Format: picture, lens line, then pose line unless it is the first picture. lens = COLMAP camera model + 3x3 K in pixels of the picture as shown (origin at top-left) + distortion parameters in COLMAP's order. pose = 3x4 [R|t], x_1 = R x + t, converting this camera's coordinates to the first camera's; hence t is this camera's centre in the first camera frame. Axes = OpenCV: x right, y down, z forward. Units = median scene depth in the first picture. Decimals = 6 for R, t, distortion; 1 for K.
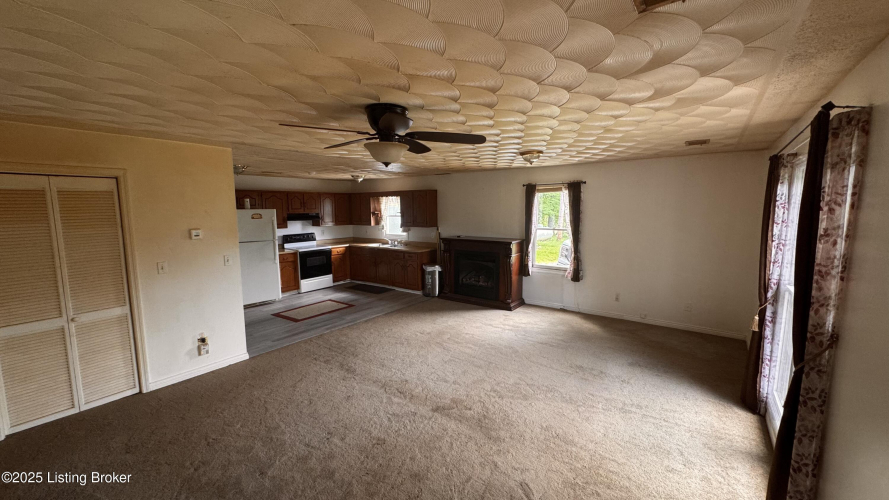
lens RADIAL K [[357.1, 0, 444.5], [0, 357.1, 250.0], [0, 0, 1]] dist [-0.001313, -0.000154]
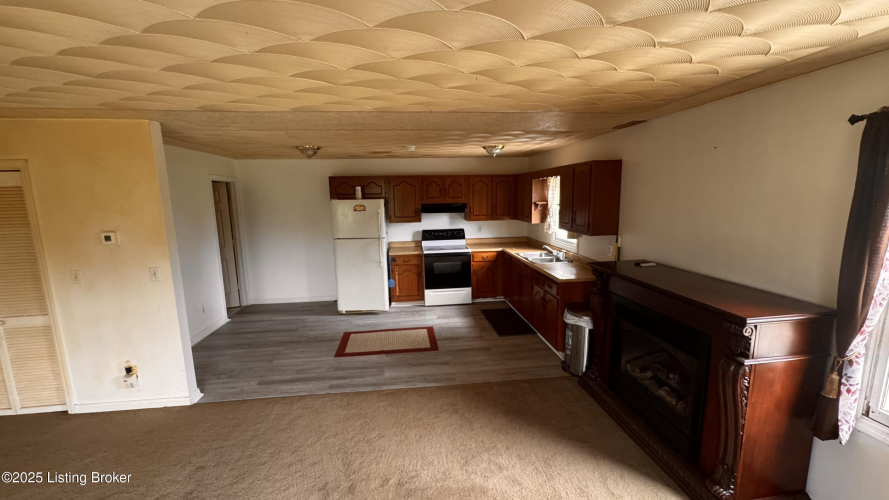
lens RADIAL K [[357.1, 0, 444.5], [0, 357.1, 250.0], [0, 0, 1]] dist [-0.001313, -0.000154]
pose [[0.681785, 0.109420, -0.723323, 0.212016], [-0.075378, 0.993995, 0.079317, -0.078516], [0.727659, 0.000445, 0.685939, 0.577636]]
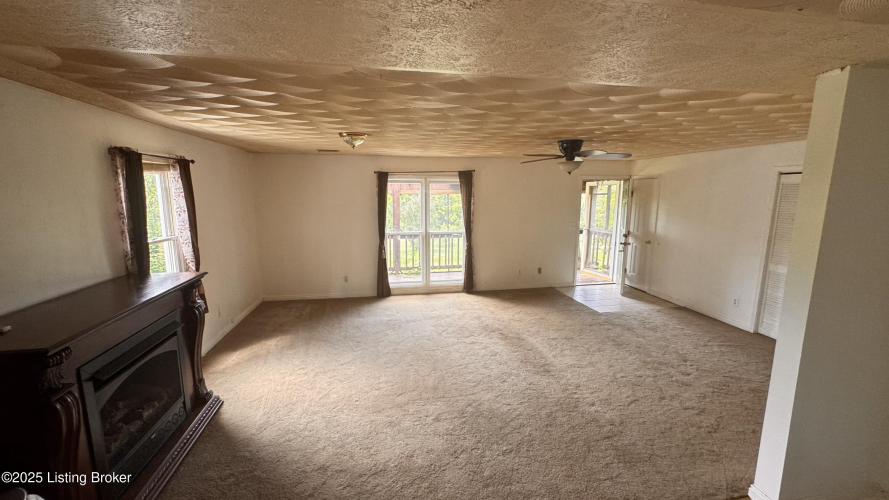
lens RADIAL K [[357.1, 0, 444.5], [0, 357.1, 250.0], [0, 0, 1]] dist [-0.001313, -0.000154]
pose [[-0.735613, -0.106994, 0.668898, -0.354503], [0.080167, 0.966758, 0.242801, -0.136248], [-0.672641, 0.232231, -0.702583, 1.048838]]
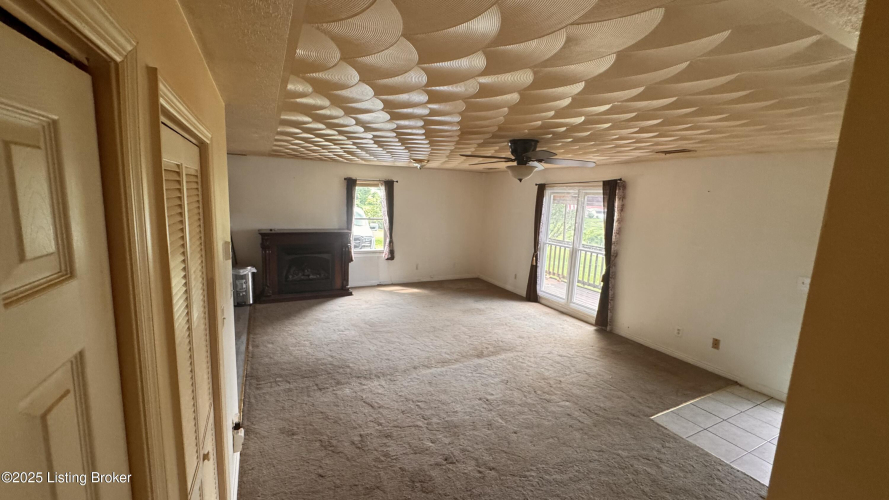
lens RADIAL K [[357.1, 0, 444.5], [0, 357.1, 250.0], [0, 0, 1]] dist [-0.001313, -0.000154]
pose [[0.445231, -0.110598, 0.888559, -0.614205], [0.065915, 0.993698, 0.090657, -0.044745], [-0.892986, 0.018206, 0.449715, 0.245418]]
